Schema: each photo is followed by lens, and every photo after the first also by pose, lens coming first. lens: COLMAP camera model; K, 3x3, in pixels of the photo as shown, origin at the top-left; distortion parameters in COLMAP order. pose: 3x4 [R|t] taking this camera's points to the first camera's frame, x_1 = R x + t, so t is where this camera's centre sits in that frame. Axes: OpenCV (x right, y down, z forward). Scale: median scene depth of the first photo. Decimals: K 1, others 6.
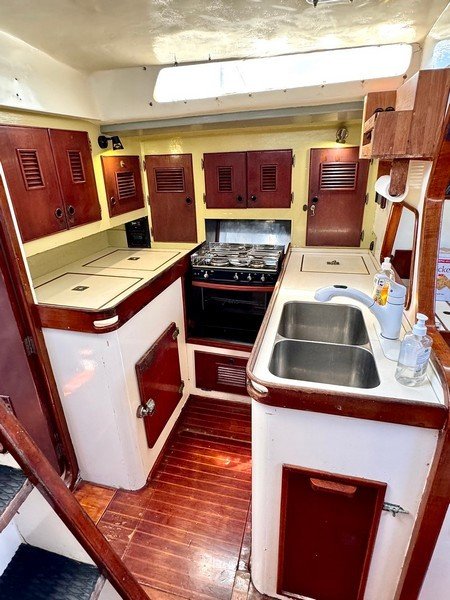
lens RADIAL K [[330.0, 0, 227.0], [0, 330.0, 298.3], [0, 0, 1]] dist [-0.005225, 0.004940]
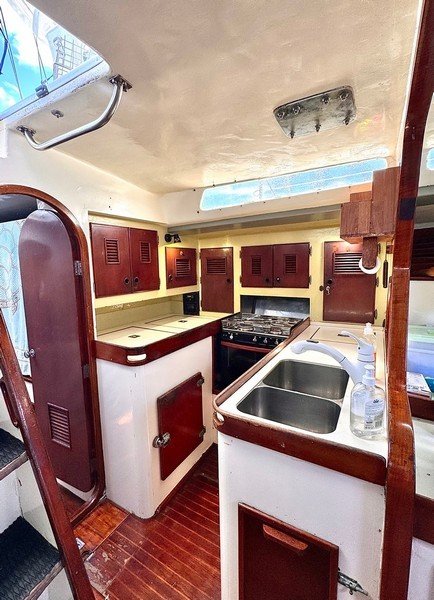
lens RADIAL K [[272.3, 0, 216.5], [0, 272.3, 302.8], [0, 0, 1]] dist [0.000048, -0.001634]
pose [[0.961833, 0.050096, -0.269014, 0.182131], [-0.115578, 0.965477, -0.233445, 0.062301], [0.248032, 0.255627, 0.934417, 0.006033]]
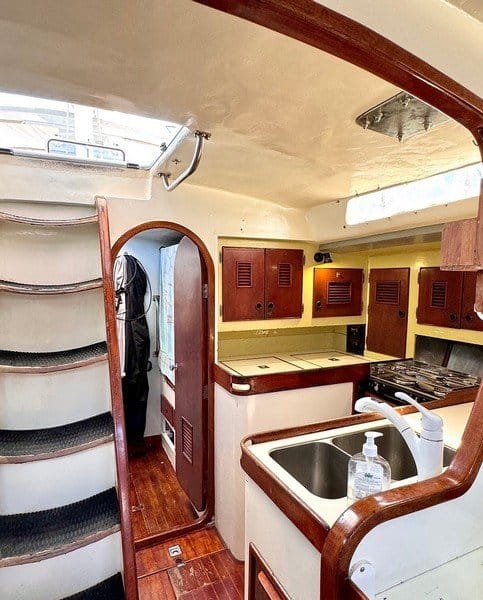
lens RADIAL K [[370.0, 0, 249.1], [0, 370.0, 327.0], [0, 0, 1]] dist [-0.005208, -0.000773]
pose [[0.642454, 0.131464, -0.754963, 0.573434], [-0.323593, 0.939573, -0.111759, 0.001638], [0.694651, 0.316101, 0.646173, 0.026426]]
